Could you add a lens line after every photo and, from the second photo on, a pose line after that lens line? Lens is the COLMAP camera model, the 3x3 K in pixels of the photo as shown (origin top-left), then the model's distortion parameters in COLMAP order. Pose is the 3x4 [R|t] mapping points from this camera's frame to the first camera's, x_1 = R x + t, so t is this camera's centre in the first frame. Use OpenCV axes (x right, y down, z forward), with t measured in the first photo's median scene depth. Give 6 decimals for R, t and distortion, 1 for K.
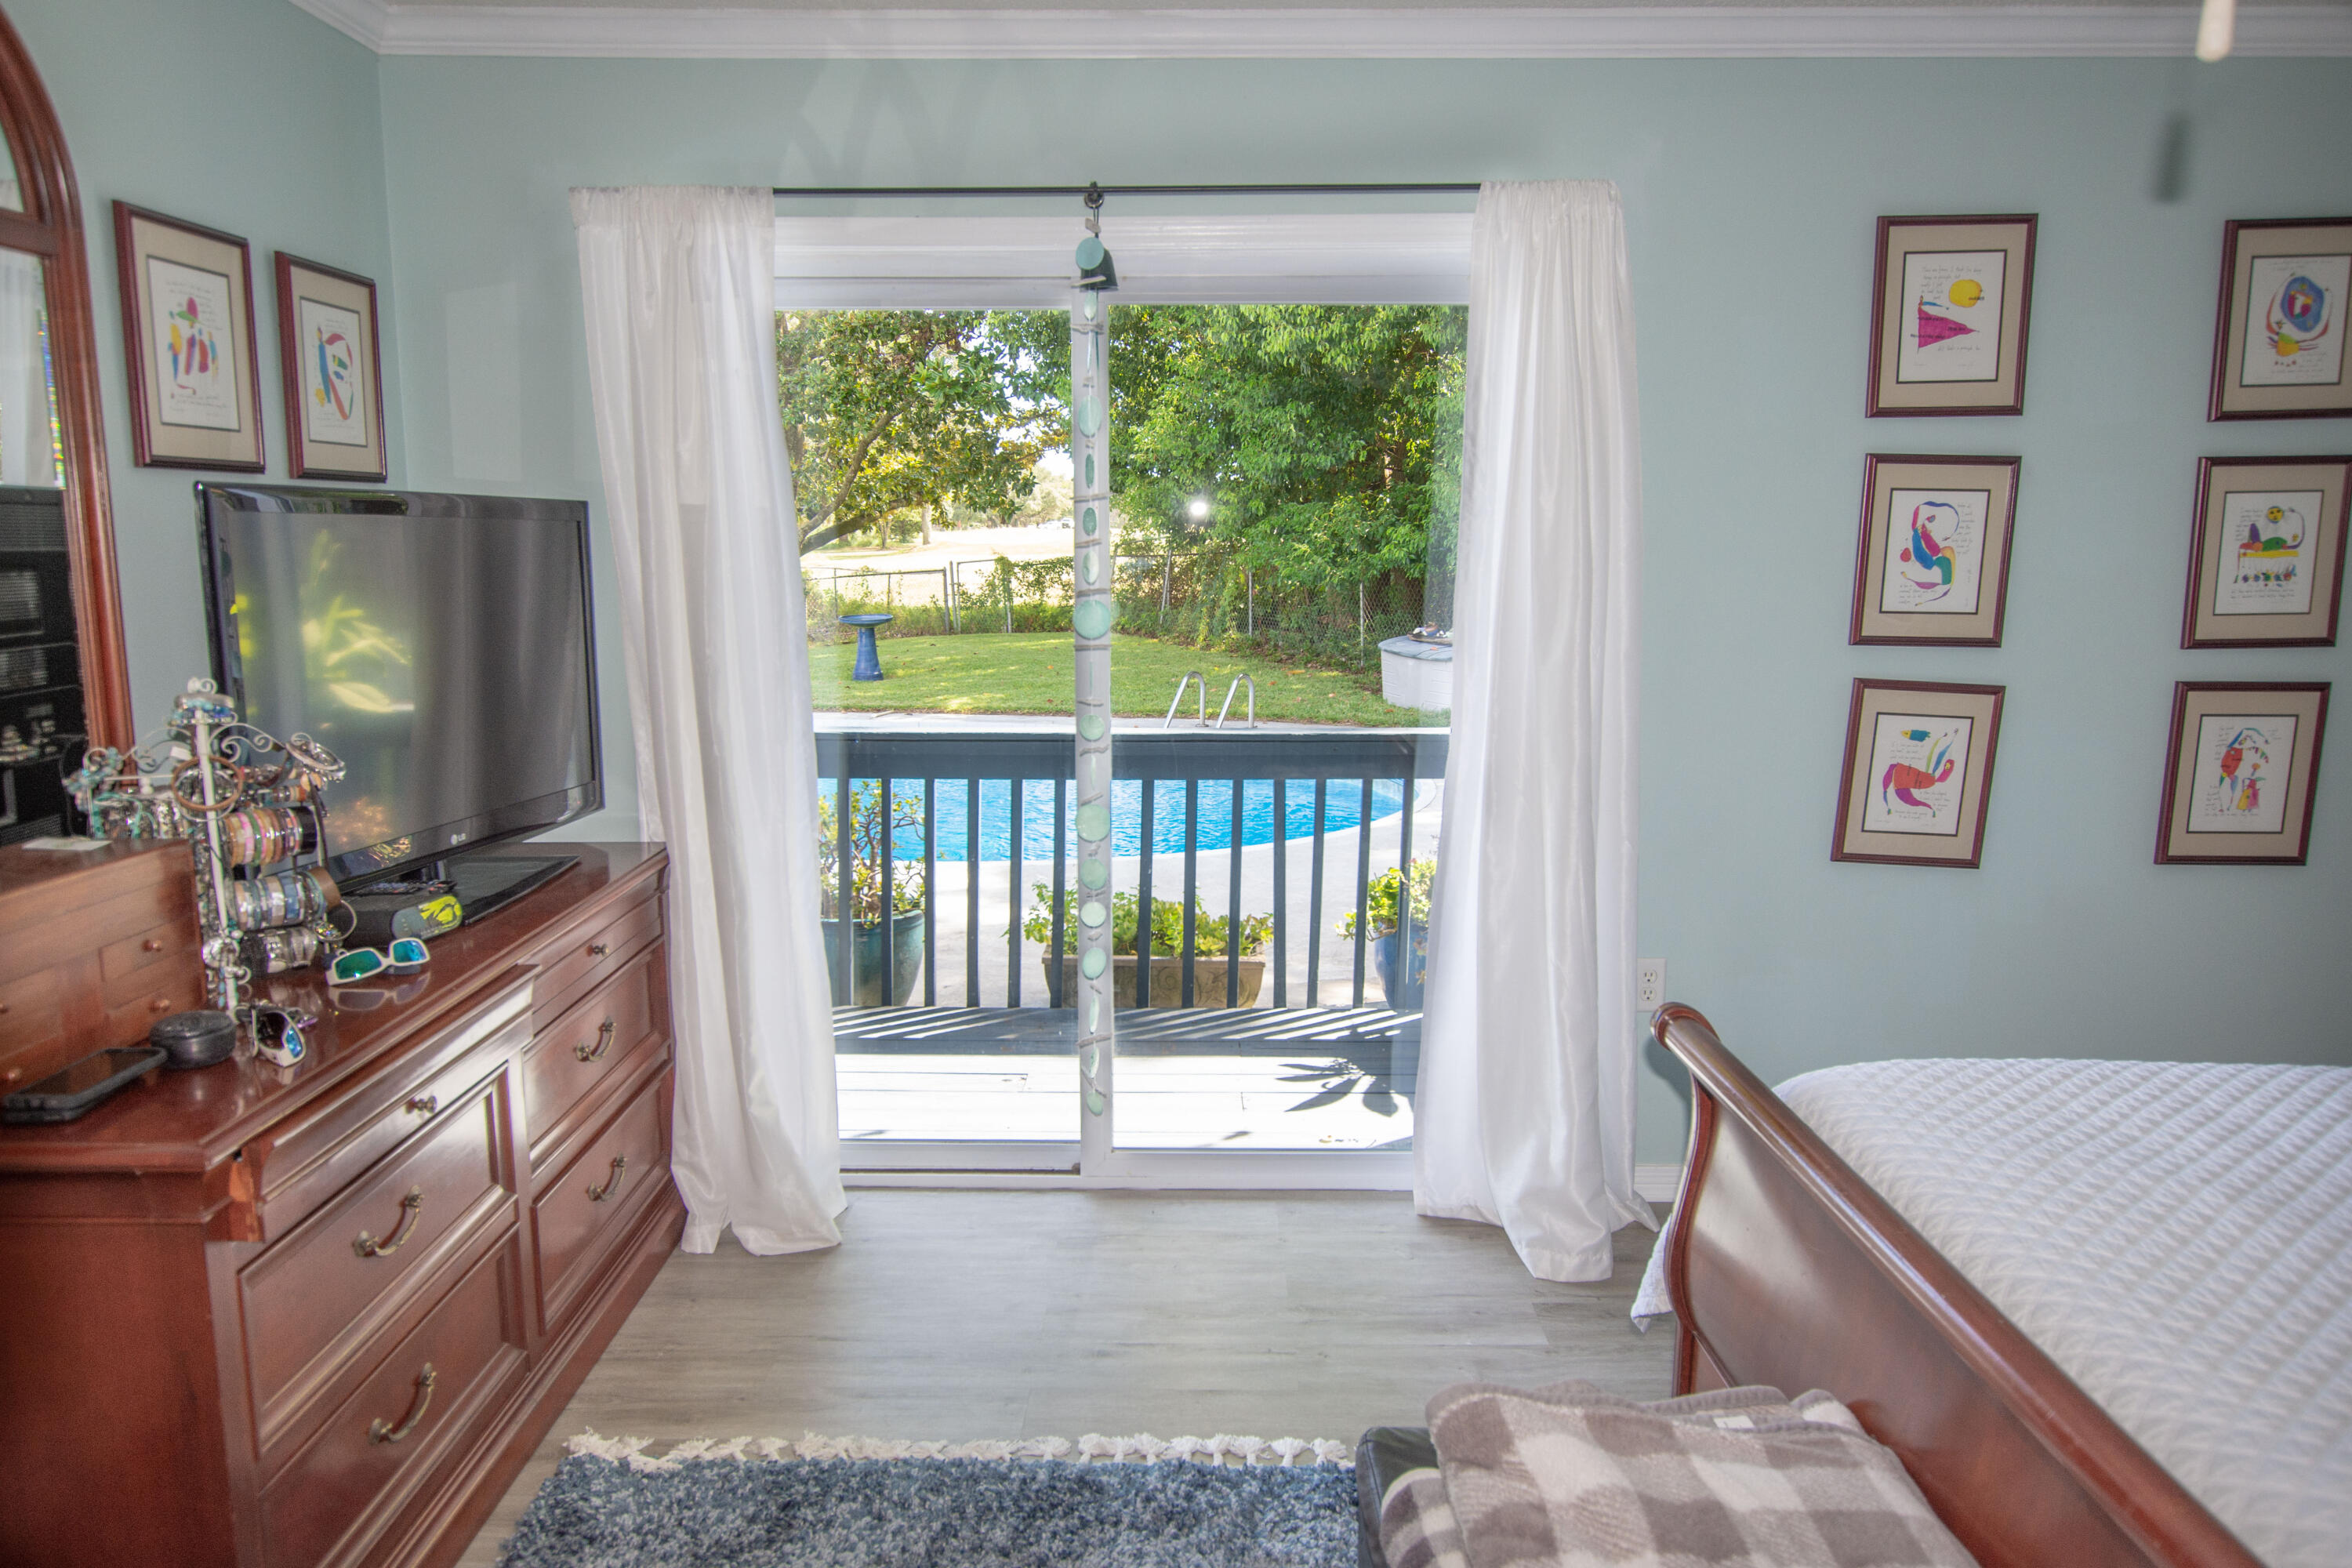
lens RADIAL K [[1554.8, 0, 1176.9], [0, 1554.8, 788.9], [0, 0, 1]] dist [-0.001246, 0.001436]
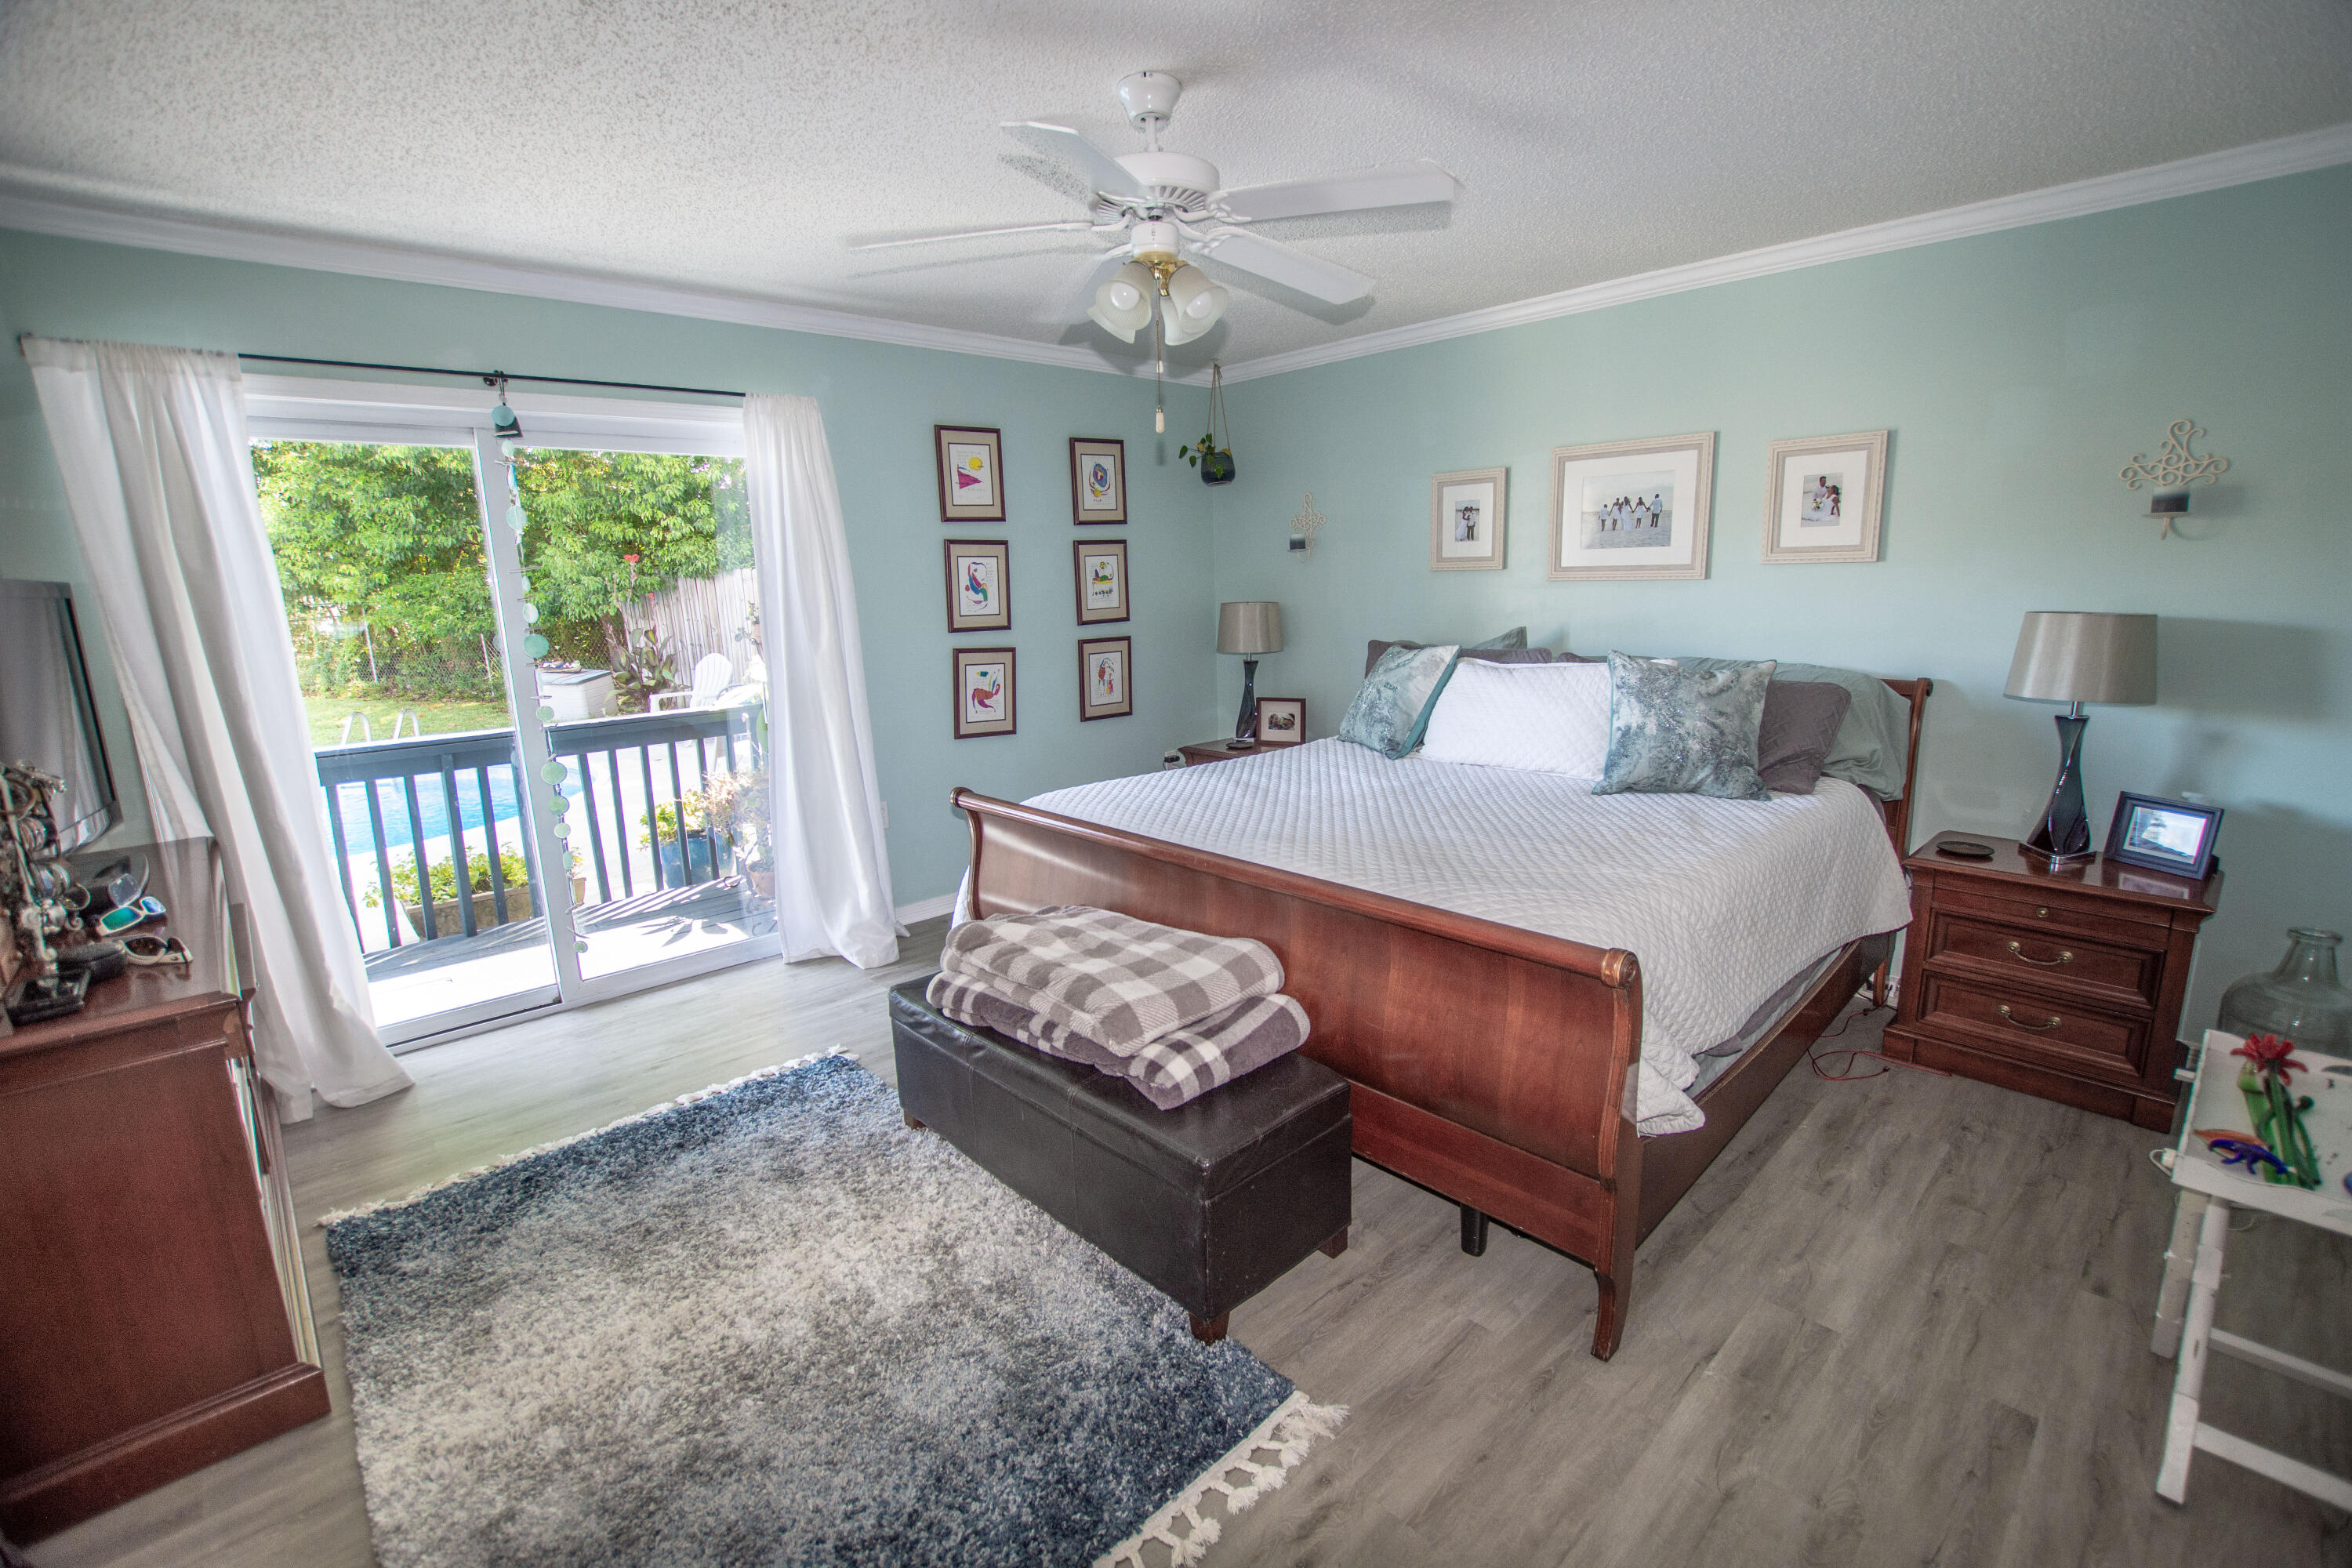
lens RADIAL K [[1033.9, 0, 1191.0], [0, 1033.9, 784.3], [0, 0, 1]] dist [-0.035481, 0.006480]
pose [[0.722454, -0.158081, 0.673106, -0.285017], [0.139112, 0.986838, 0.082451, 0.037126], [-0.677280, 0.034070, 0.734936, -0.210208]]
